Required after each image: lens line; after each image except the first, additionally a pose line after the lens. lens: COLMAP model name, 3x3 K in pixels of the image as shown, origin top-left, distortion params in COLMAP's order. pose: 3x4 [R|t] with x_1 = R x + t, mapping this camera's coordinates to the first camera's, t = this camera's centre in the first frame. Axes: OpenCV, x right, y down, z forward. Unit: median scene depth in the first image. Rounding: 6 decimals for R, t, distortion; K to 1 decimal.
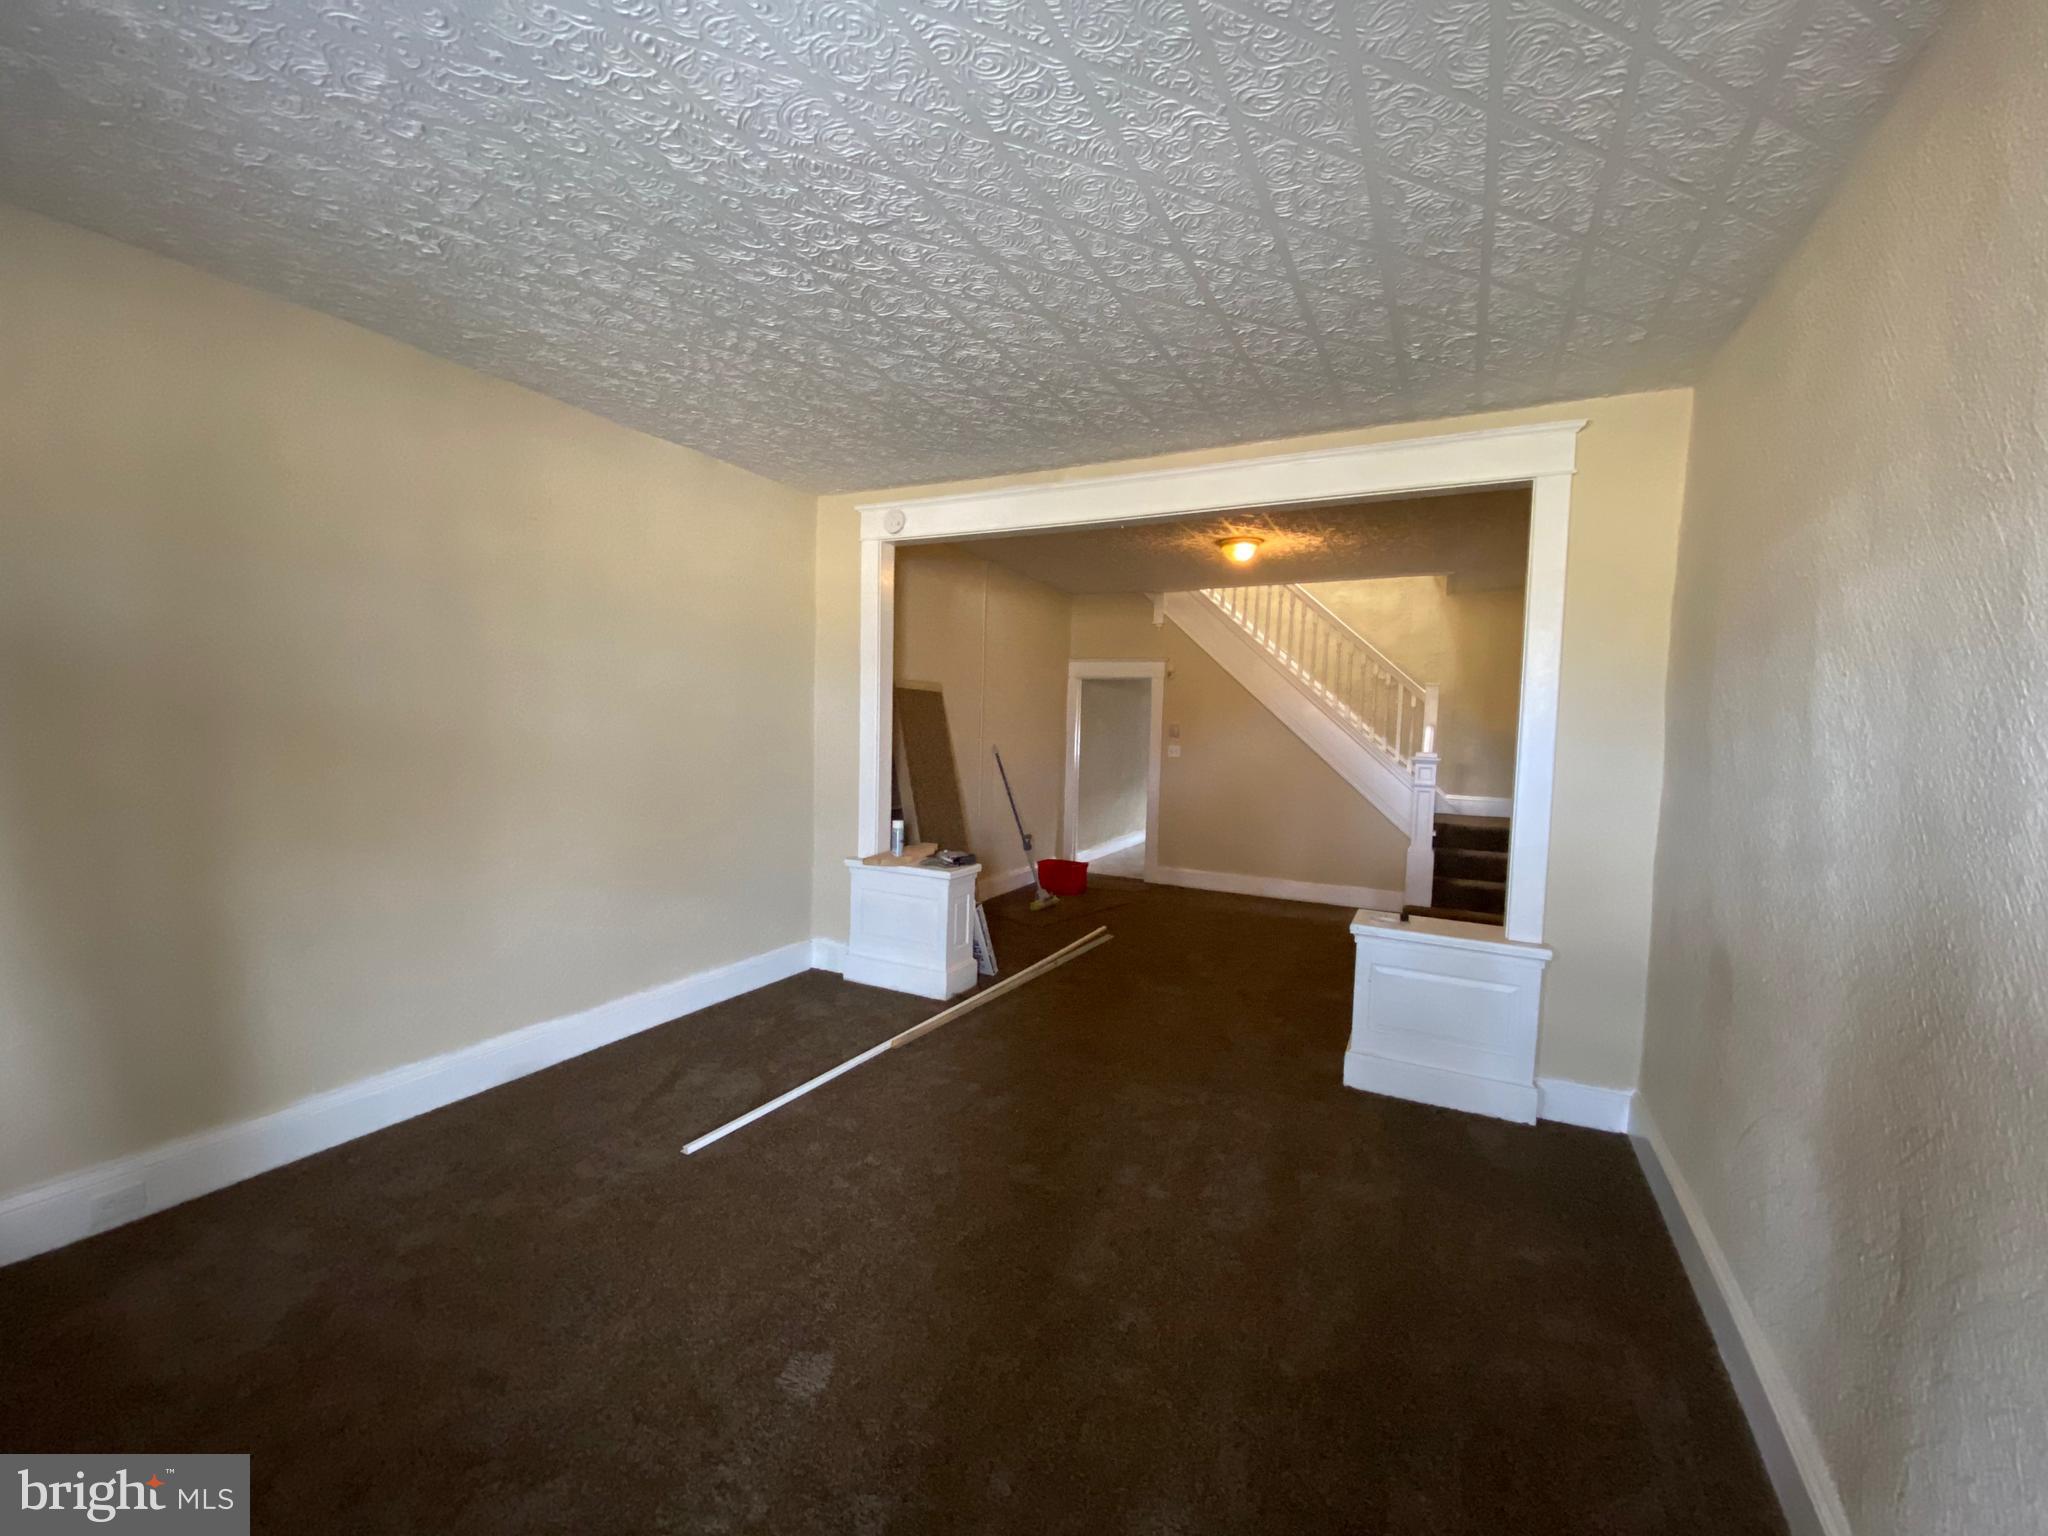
lens RADIAL K [[838.0, 0, 1024.0], [0, 838.0, 768.0], [0, 0, 1]] dist [0.052800, -0.035227]
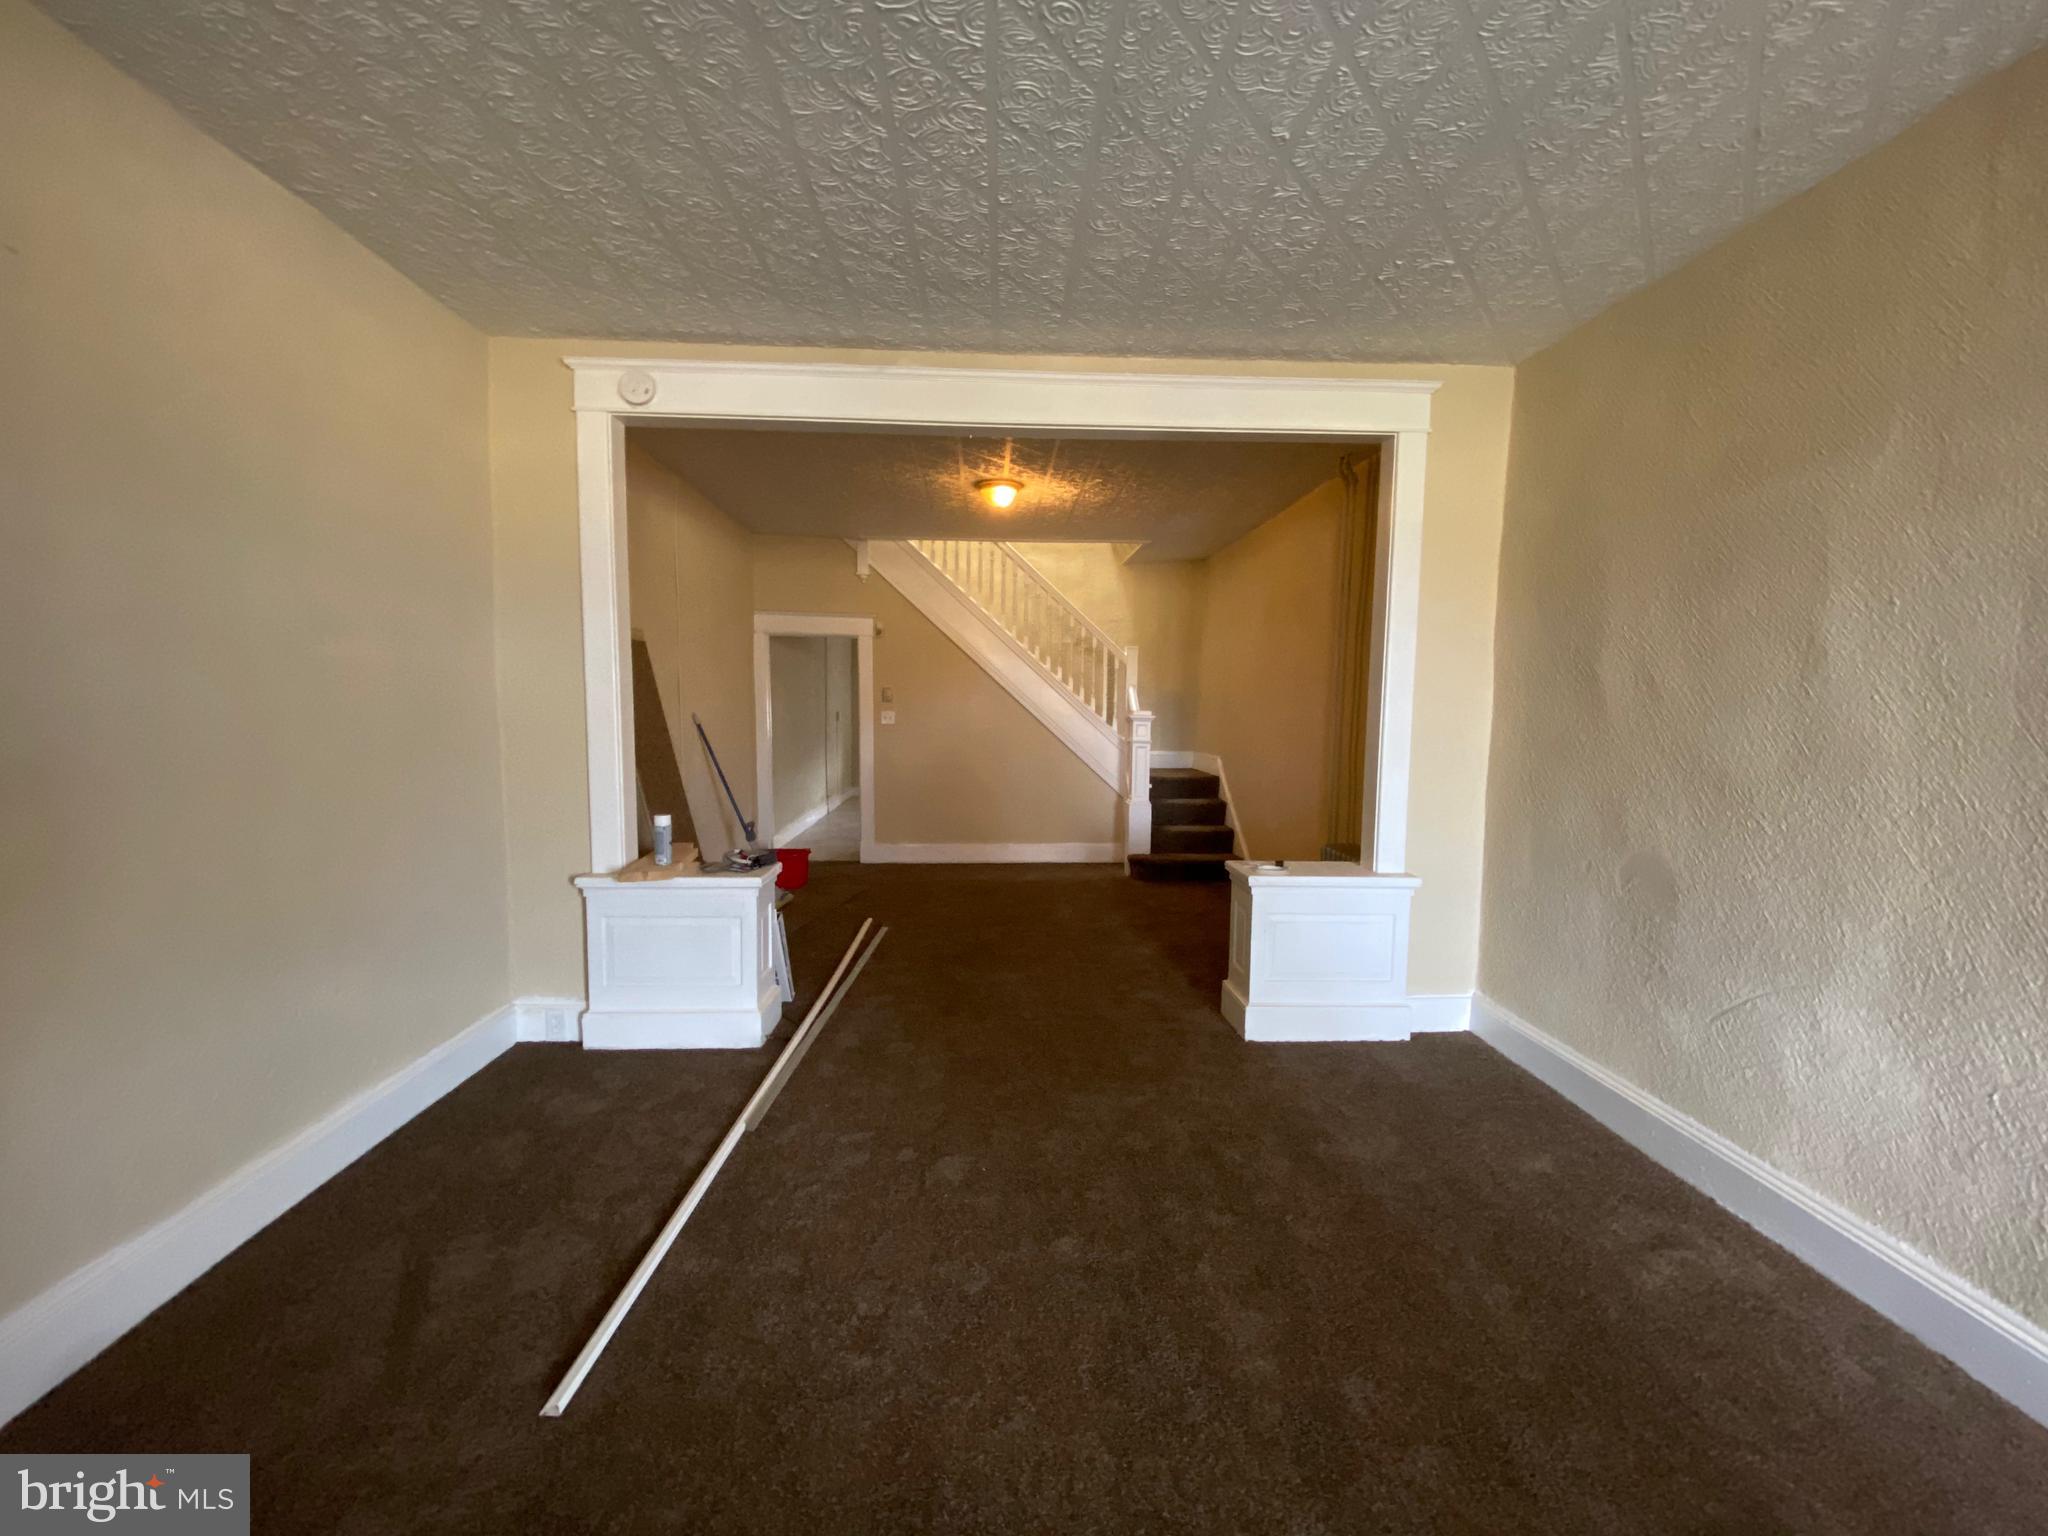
lens RADIAL K [[838.0, 0, 1024.0], [0, 838.0, 768.0], [0, 0, 1]] dist [0.052800, -0.035227]
pose [[0.867519, -0.057442, 0.494077, -0.238137], [0.042868, 0.998248, 0.040788, 0.006271], [-0.495554, -0.014204, 0.868461, 0.218722]]
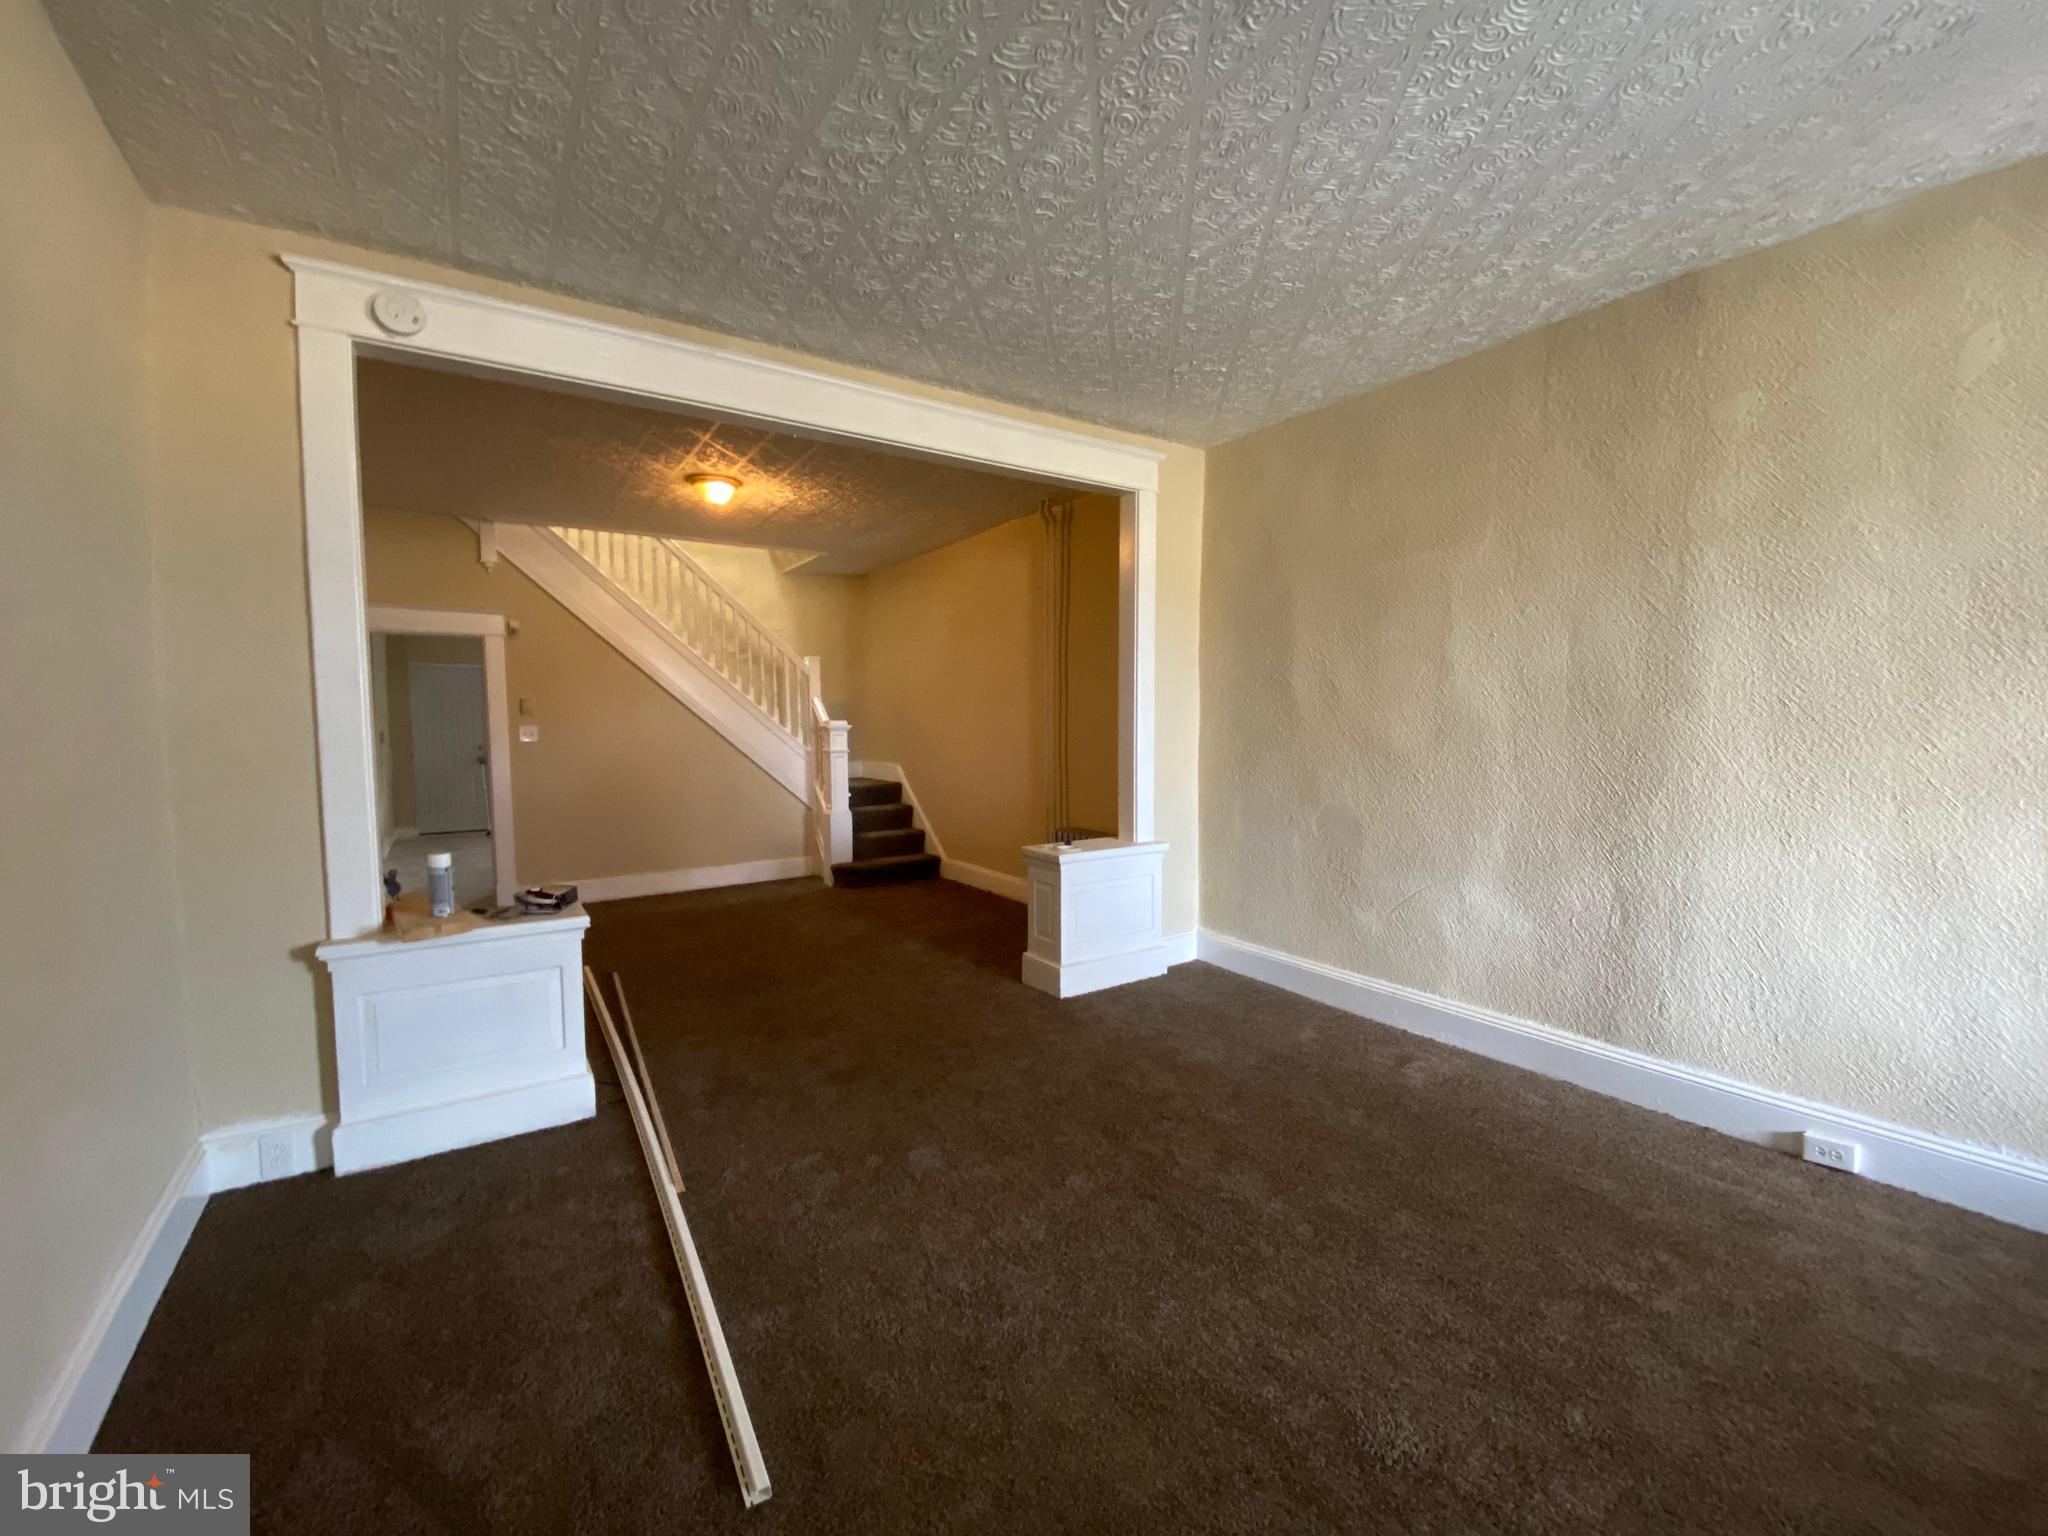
lens RADIAL K [[838.0, 0, 1024.0], [0, 838.0, 768.0], [0, 0, 1]] dist [0.052800, -0.035227]
pose [[0.485880, -0.083055, 0.870071, -0.456429], [0.072804, 0.995861, 0.054406, 0.002419], [-0.870988, 0.036910, 0.489915, 0.372958]]
